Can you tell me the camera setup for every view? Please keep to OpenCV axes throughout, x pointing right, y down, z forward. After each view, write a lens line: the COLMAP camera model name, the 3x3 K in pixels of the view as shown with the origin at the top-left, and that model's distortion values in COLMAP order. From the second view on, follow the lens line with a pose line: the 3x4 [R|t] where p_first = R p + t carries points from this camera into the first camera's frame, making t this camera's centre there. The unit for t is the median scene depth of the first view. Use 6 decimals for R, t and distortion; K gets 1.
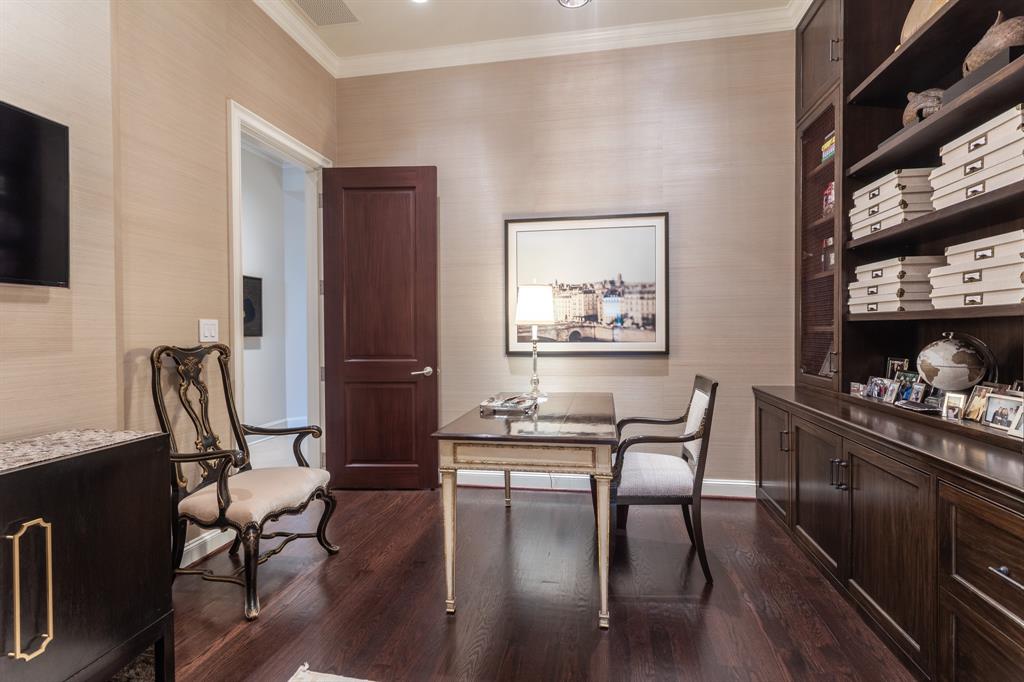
lens RADIAL K [[490.3, 0, 512.0], [0, 490.3, 341.0], [0, 0, 1]] dist [-0.000038, 0.000063]
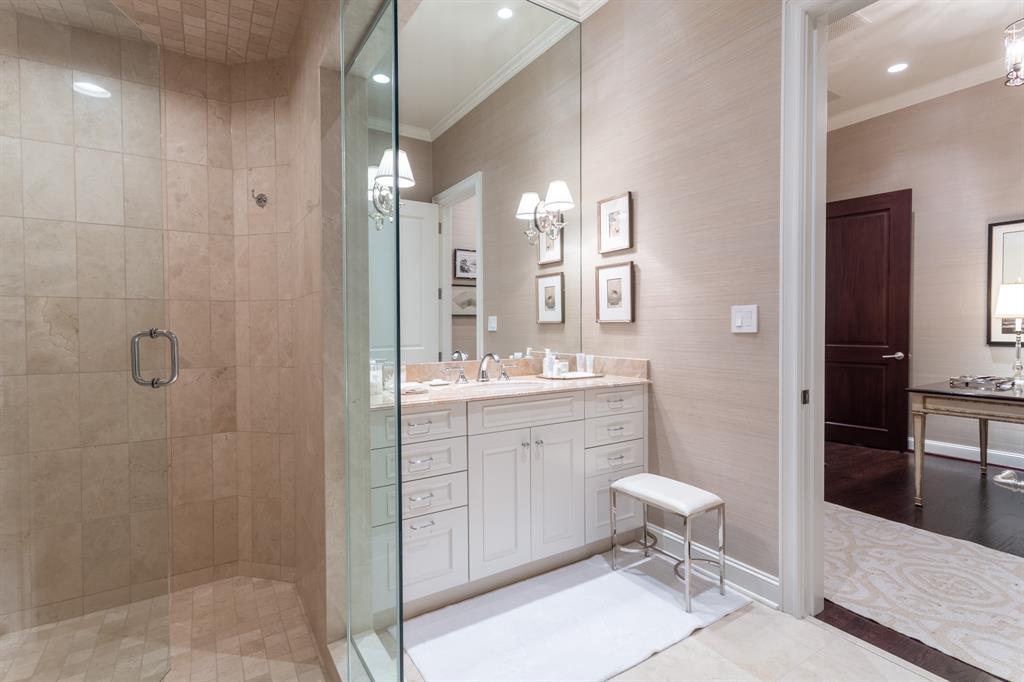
lens RADIAL K [[490.3, 0, 512.0], [0, 490.3, 341.0], [0, 0, 1]] dist [-0.000038, 0.000063]
pose [[0.679470, 0.021009, -0.733403, 0.073849], [-0.008118, 0.999744, 0.021118, 0.005343], [0.733658, -0.008395, 0.679467, -0.572246]]
